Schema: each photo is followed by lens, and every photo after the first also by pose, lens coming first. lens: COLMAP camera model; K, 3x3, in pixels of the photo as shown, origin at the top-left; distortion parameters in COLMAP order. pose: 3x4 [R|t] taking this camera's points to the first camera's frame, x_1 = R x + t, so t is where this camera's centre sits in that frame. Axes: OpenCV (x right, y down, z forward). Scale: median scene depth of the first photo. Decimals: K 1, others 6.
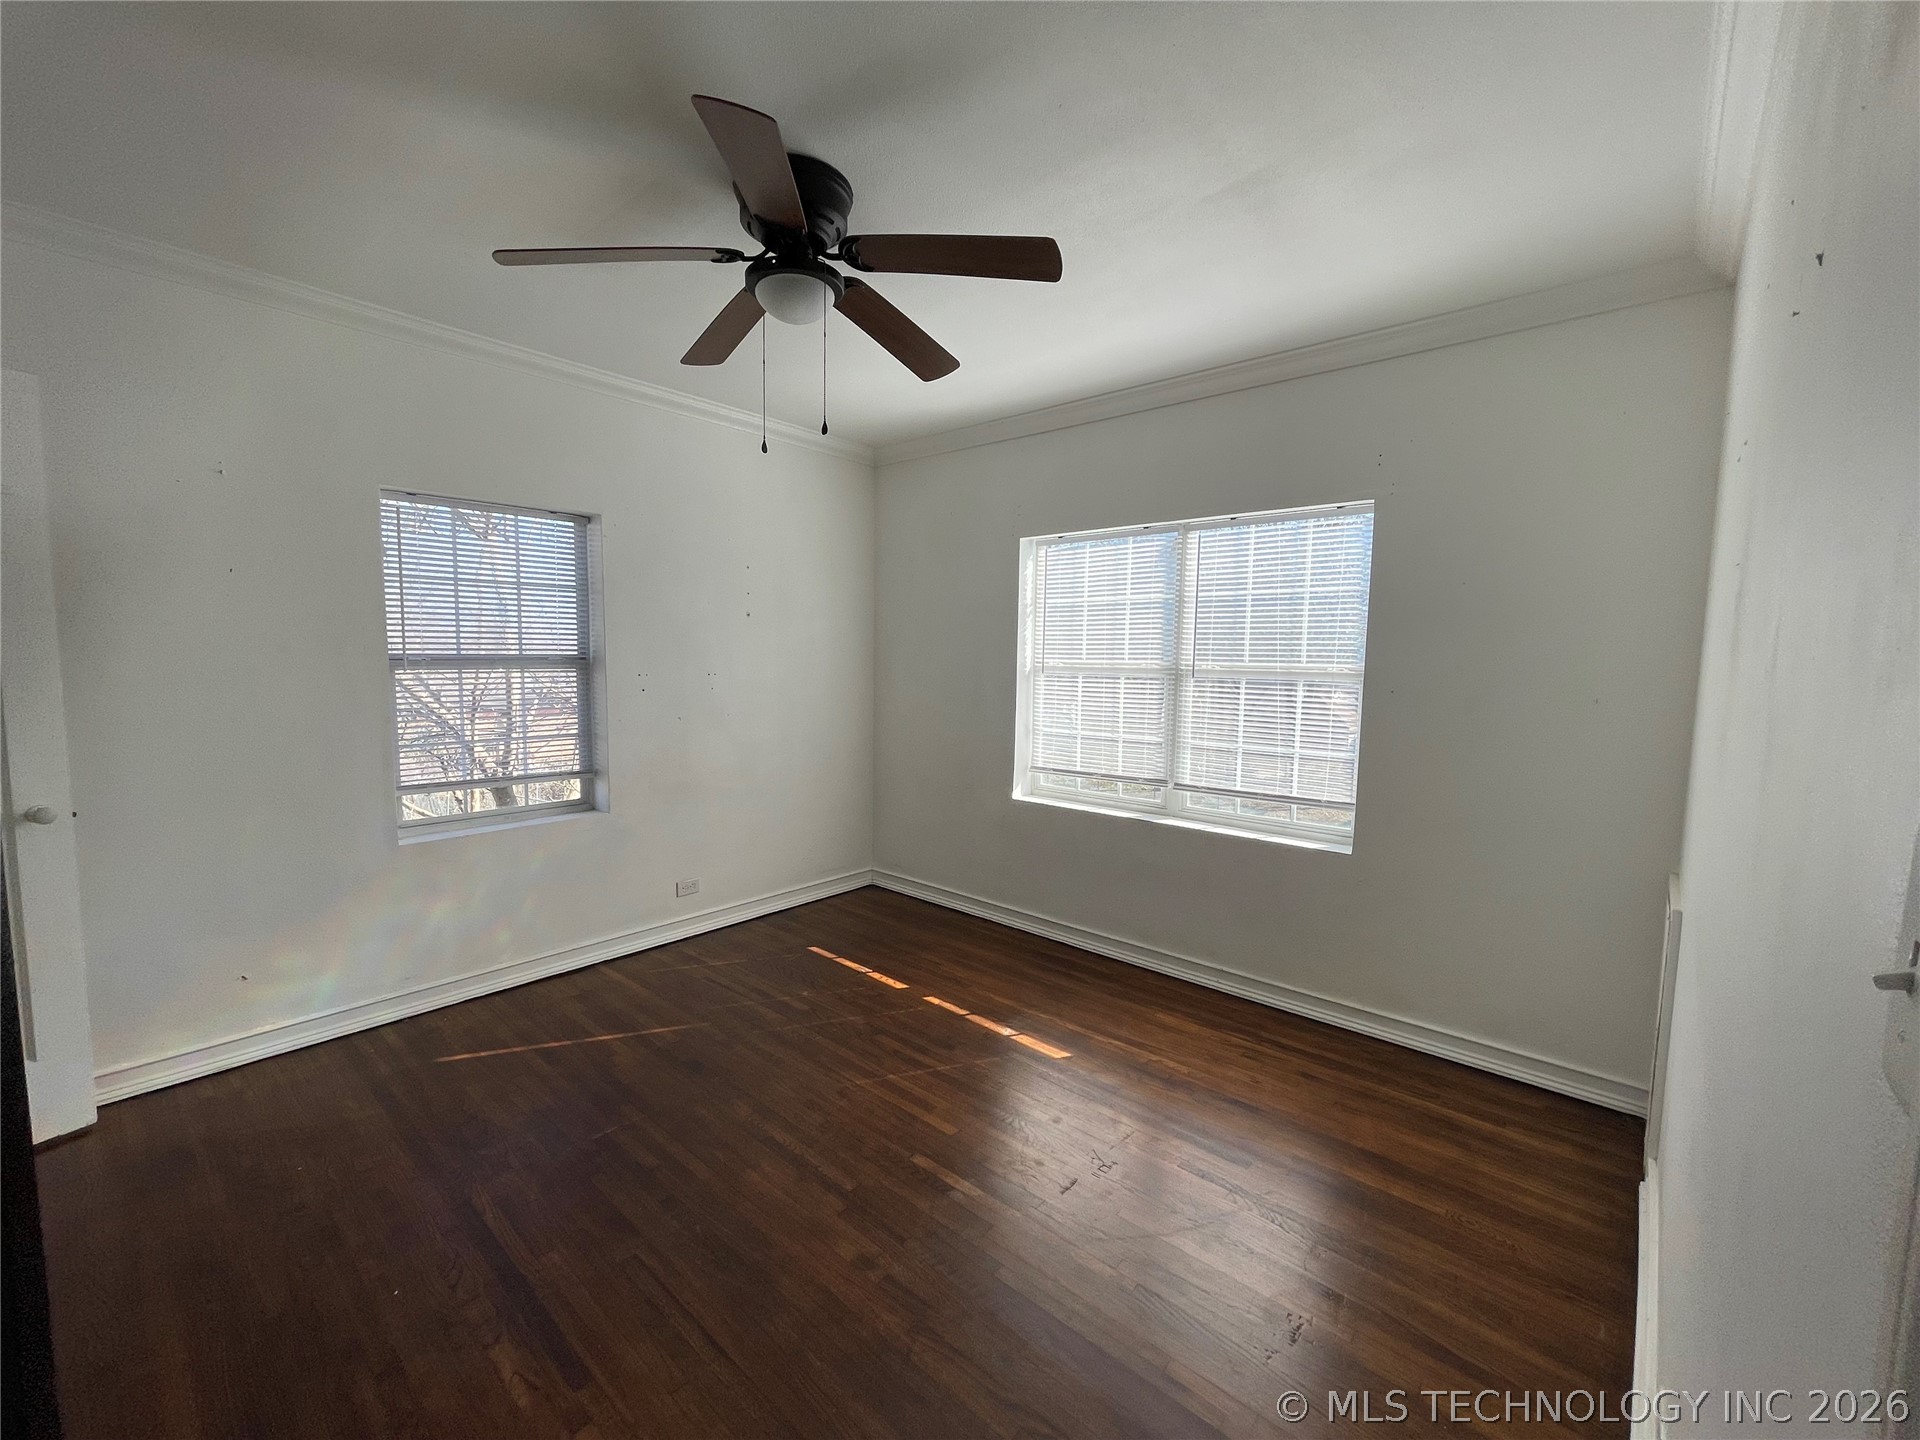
lens RADIAL K [[778.5, 0, 957.6], [0, 778.5, 715.0], [0, 0, 1]] dist [-0.002185, -0.000314]
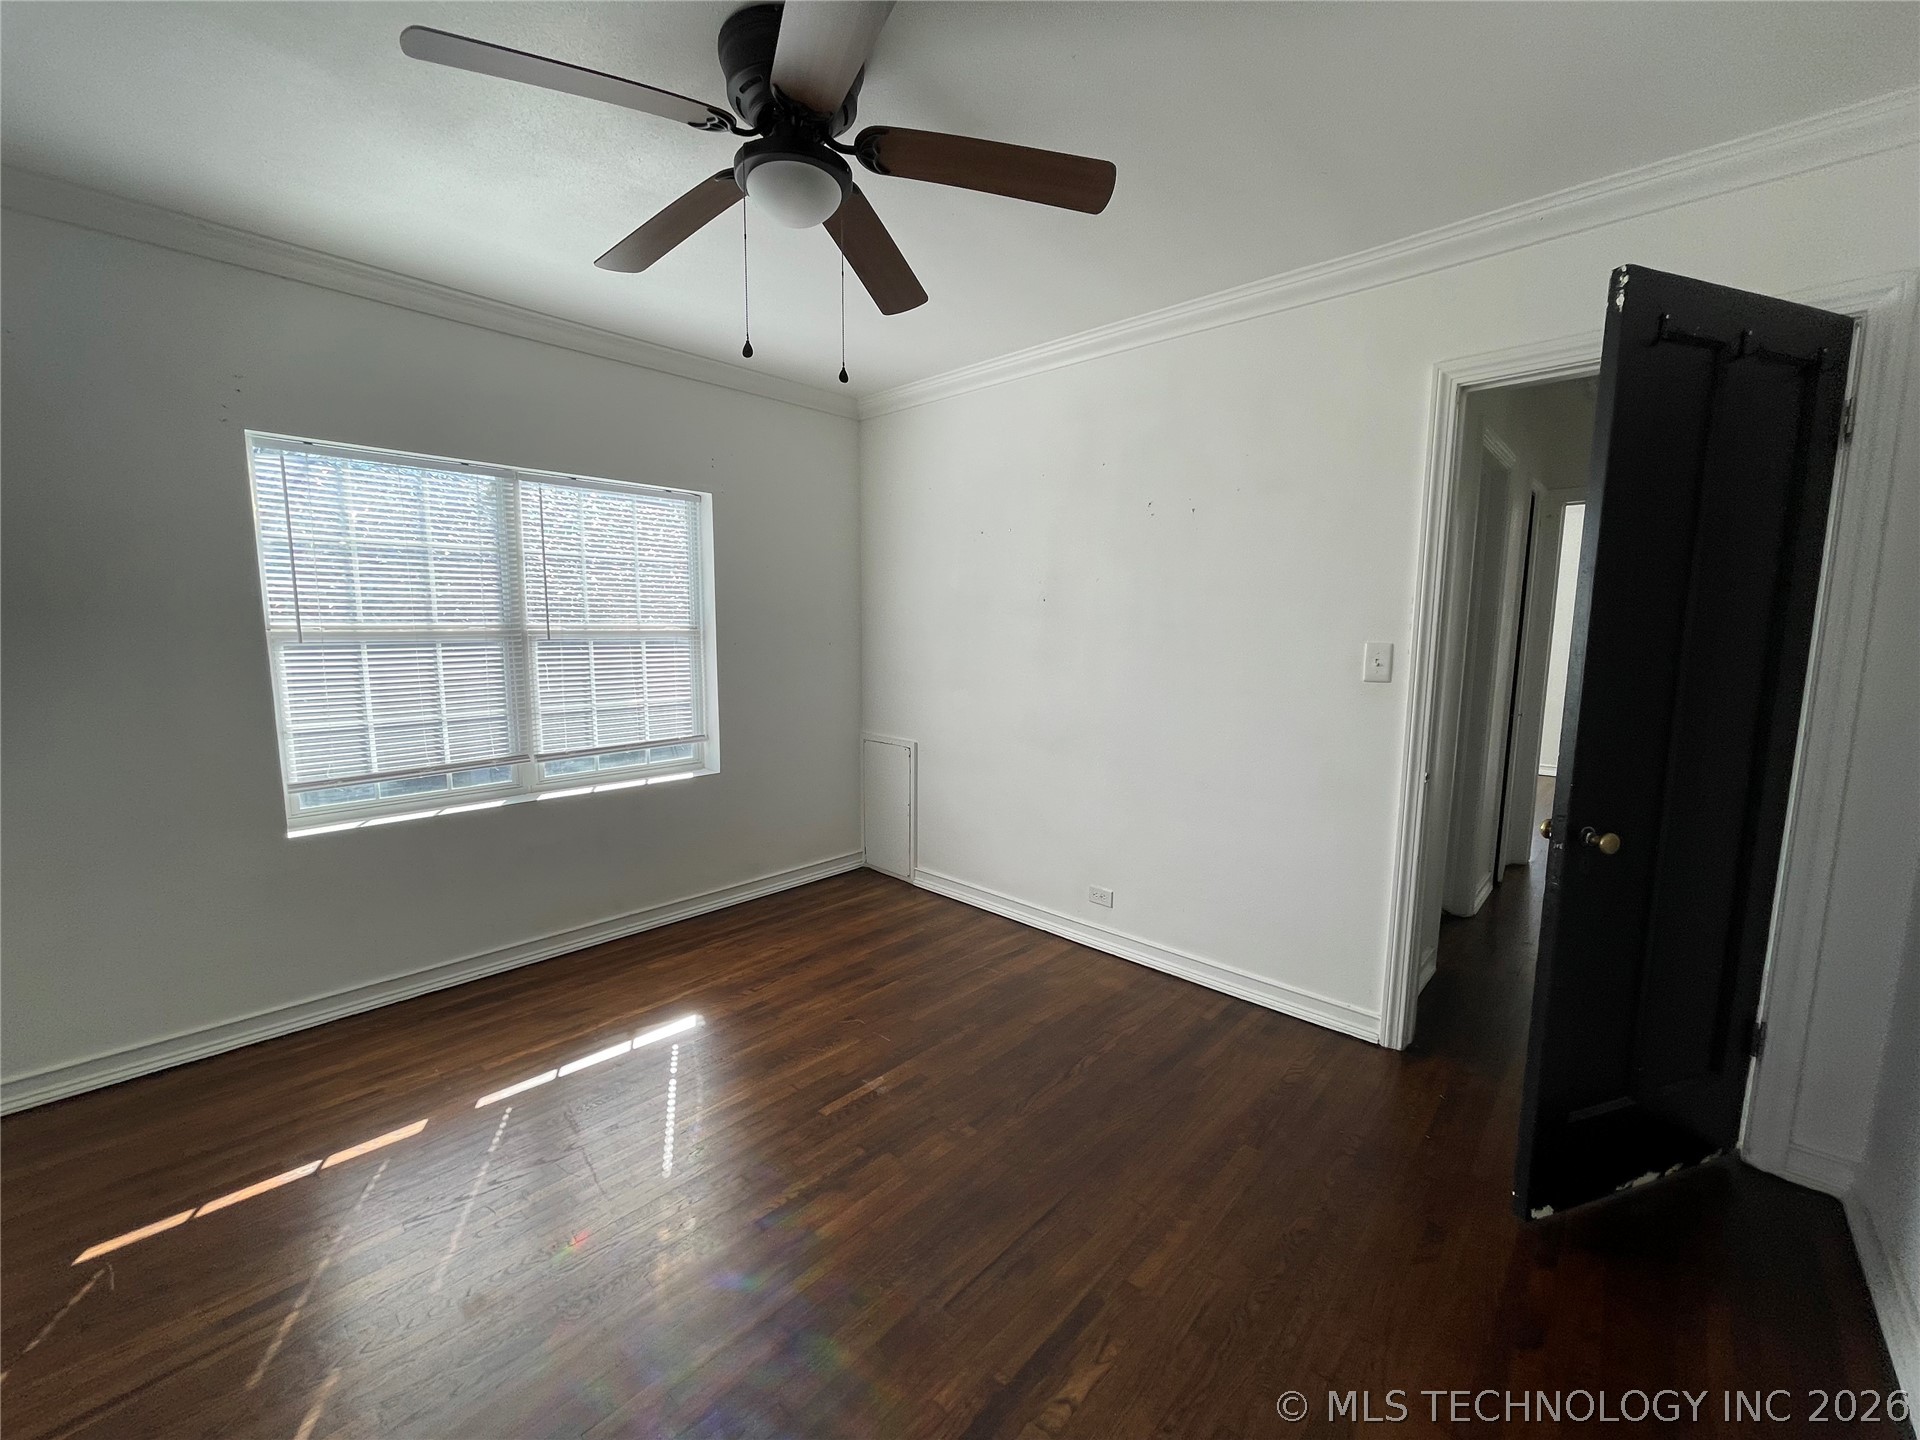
lens RADIAL K [[778.5, 0, 956.7], [0, 778.5, 723.3], [0, 0, 1]] dist [-0.002185, -0.000314]
pose [[0.024240, -0.143057, 0.989418, -0.717182], [0.069086, 0.987582, 0.141099, -0.053349], [-0.997316, 0.064934, 0.033822, 0.545649]]
